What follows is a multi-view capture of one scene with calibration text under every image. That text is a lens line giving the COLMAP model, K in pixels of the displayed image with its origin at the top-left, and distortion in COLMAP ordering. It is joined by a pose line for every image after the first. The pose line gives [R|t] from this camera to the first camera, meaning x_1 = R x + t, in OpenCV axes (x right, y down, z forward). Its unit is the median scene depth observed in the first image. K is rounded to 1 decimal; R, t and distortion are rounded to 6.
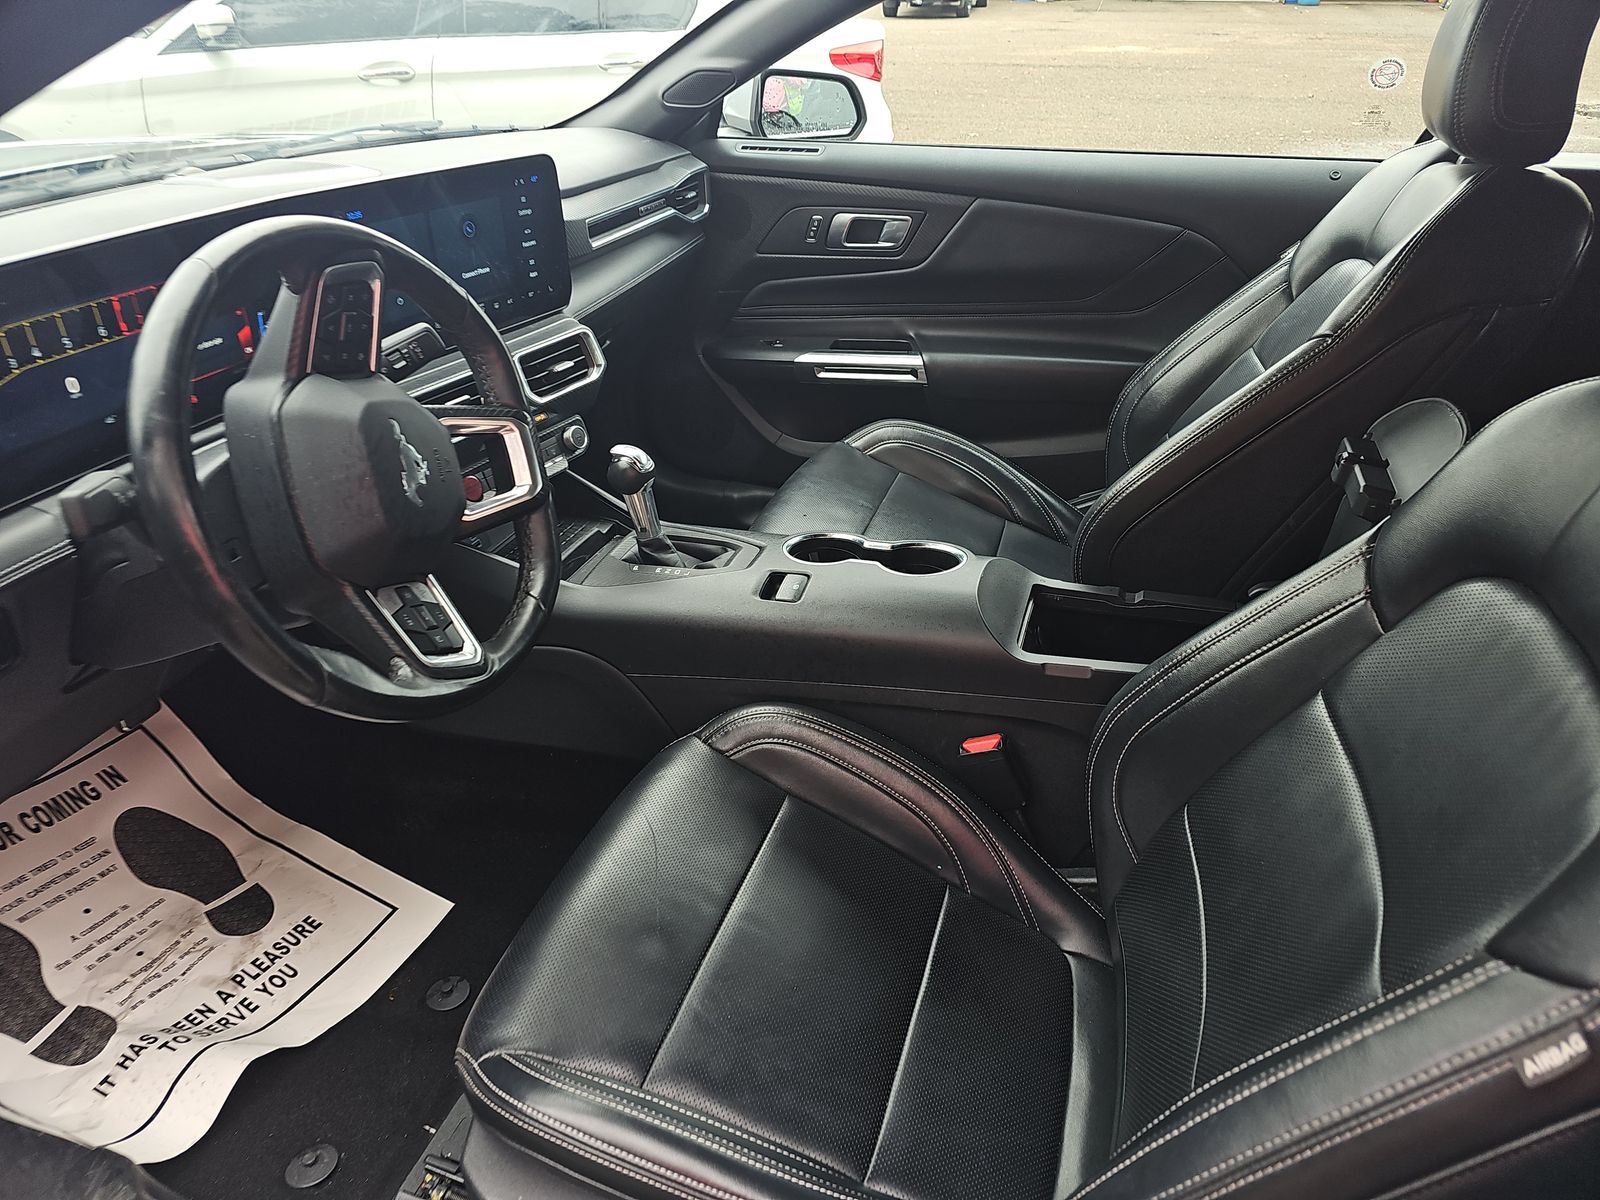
lens RADIAL K [[1066.2, 0, 806.3], [0, 1066.2, 607.3], [0, 0, 1]] dist [0.046362, -0.053078]
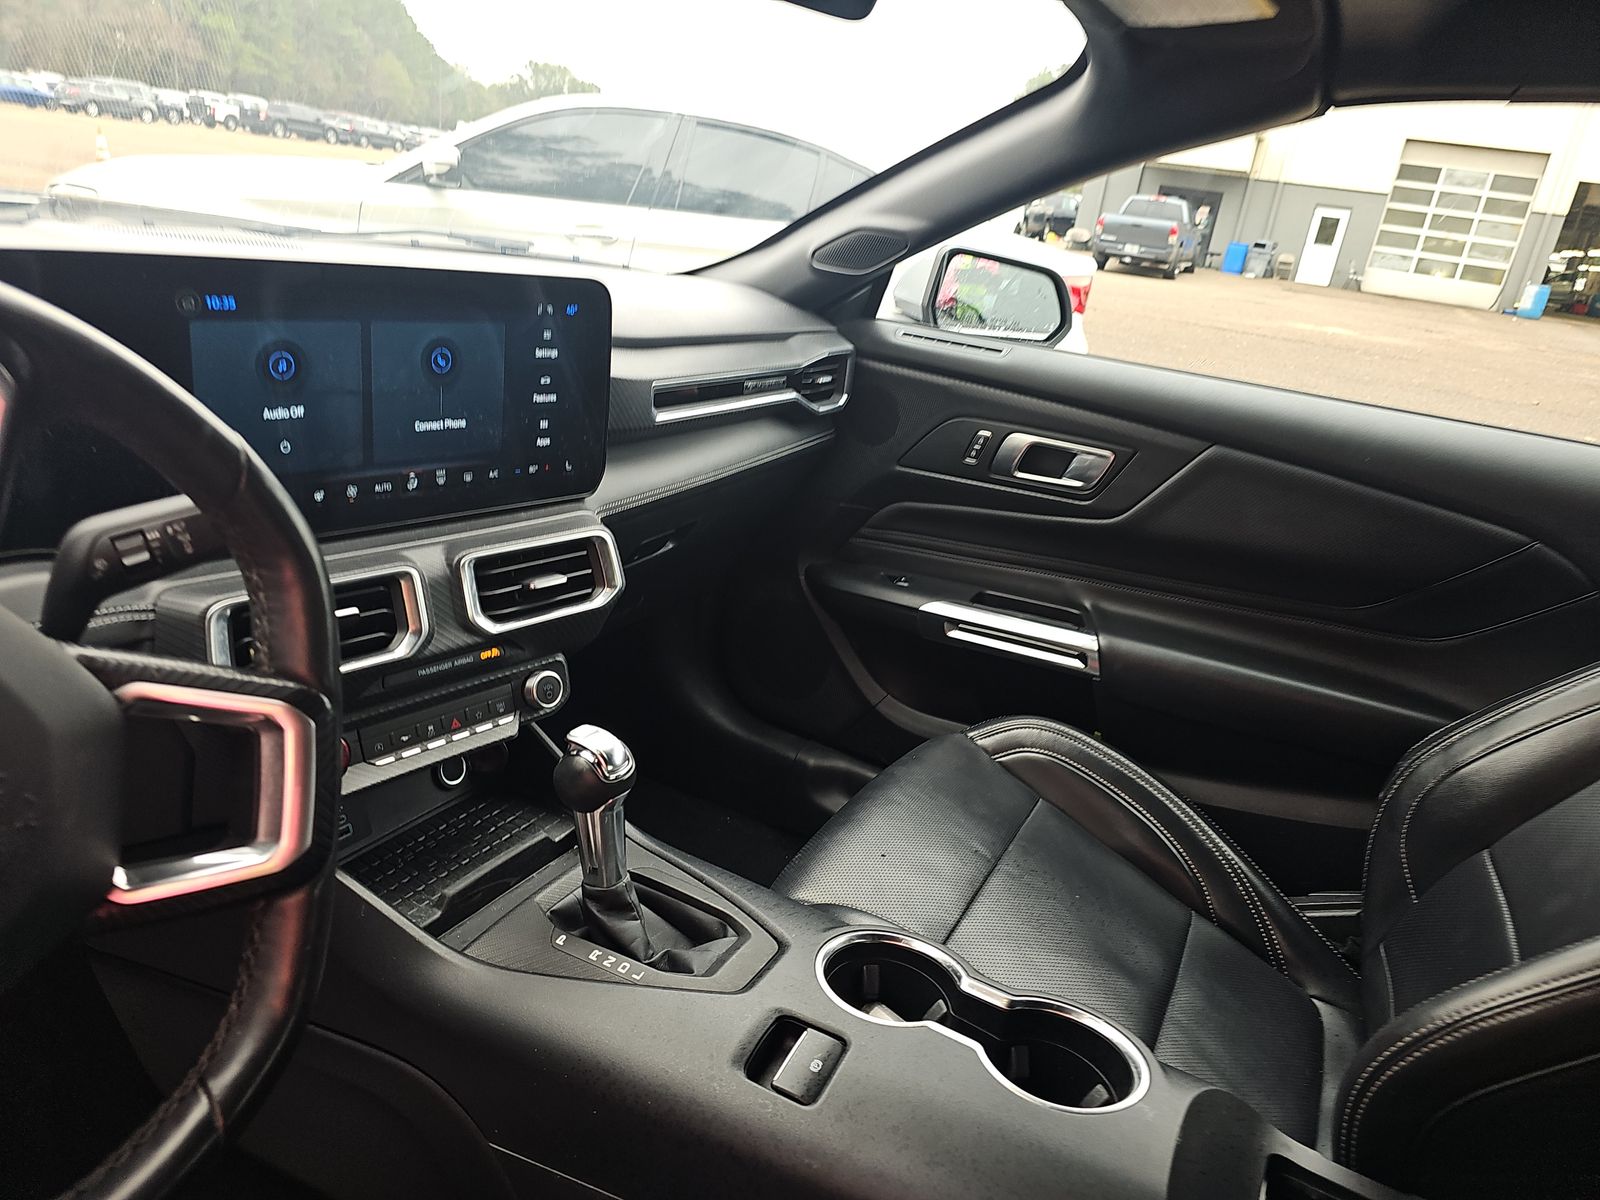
lens RADIAL K [[1050.4, 0, 795.6], [0, 1050.4, 591.7], [0, 0, 1]] dist [0.047803, -0.044946]
pose [[0.971943, 0.184527, -0.145866, 0.012500], [-0.208584, 0.962780, -0.171893, -0.136395], [0.108718, 0.197496, 0.974257, 0.383367]]
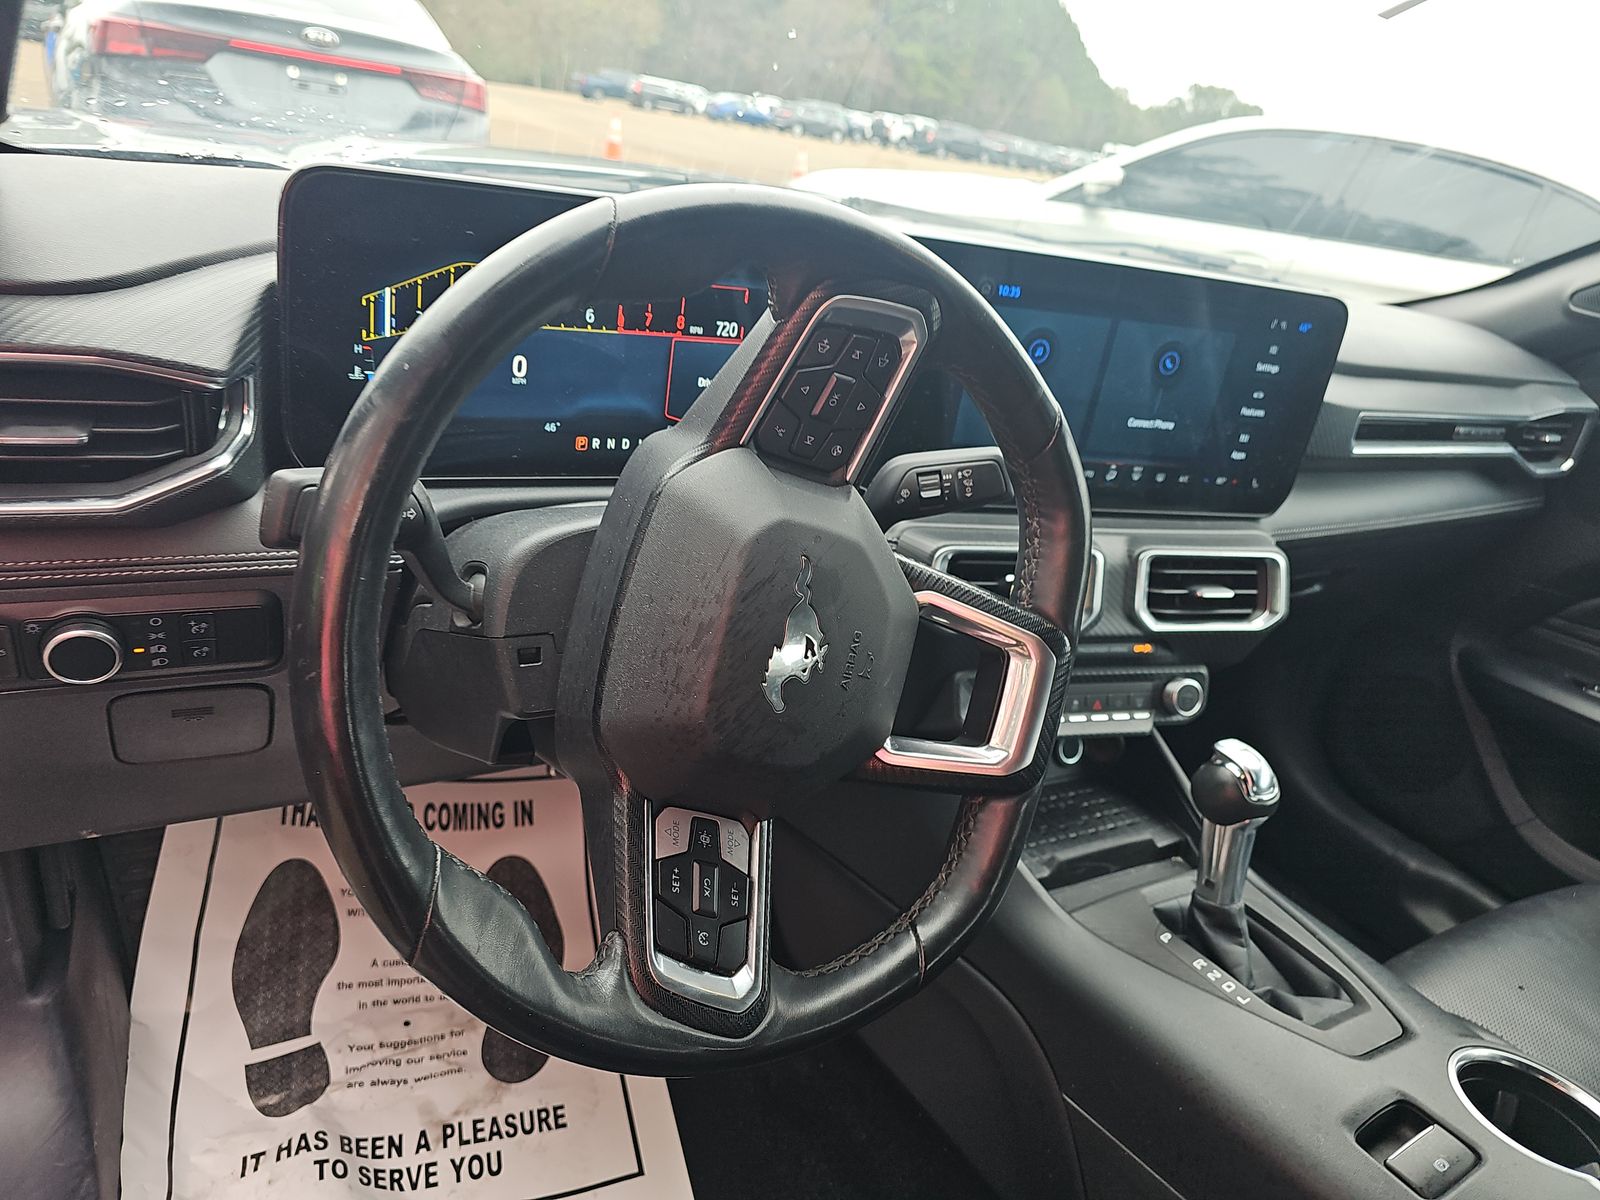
lens RADIAL K [[1066.2, 0, 806.3], [0, 1066.2, 607.3], [0, 0, 1]] dist [0.046362, -0.053078]
pose [[0.730007, 0.379981, -0.568071, -0.034288], [-0.470608, 0.882221, -0.014646, -0.088515], [0.495599, 0.278031, 0.822849, 0.334663]]
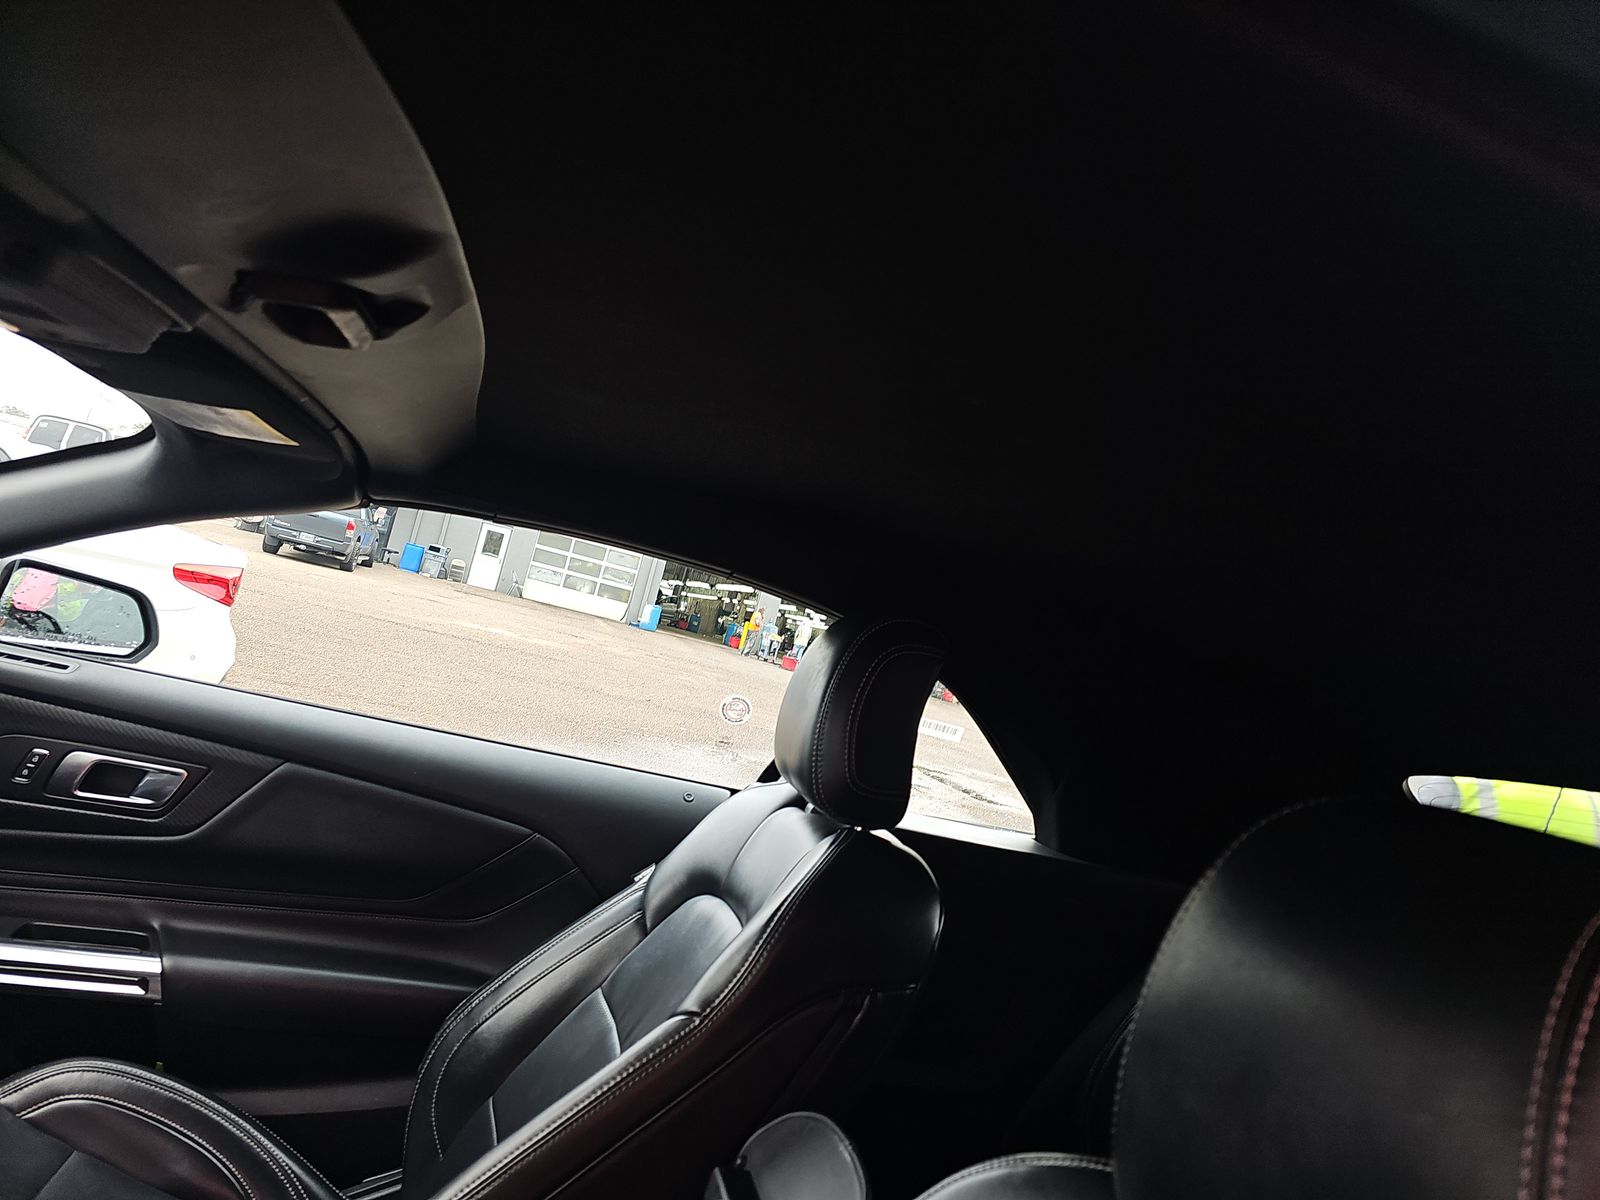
lens RADIAL K [[1054.3, 0, 800.0], [0, 1054.3, 600.0], [0, 0, 1]] dist [0.071944, -0.053626]
pose [[0.837515, 0.227054, 0.497007, 0.072342], [0.044060, 0.878554, -0.475607, -0.116753], [-0.544636, 0.420226, 0.725798, 0.210063]]
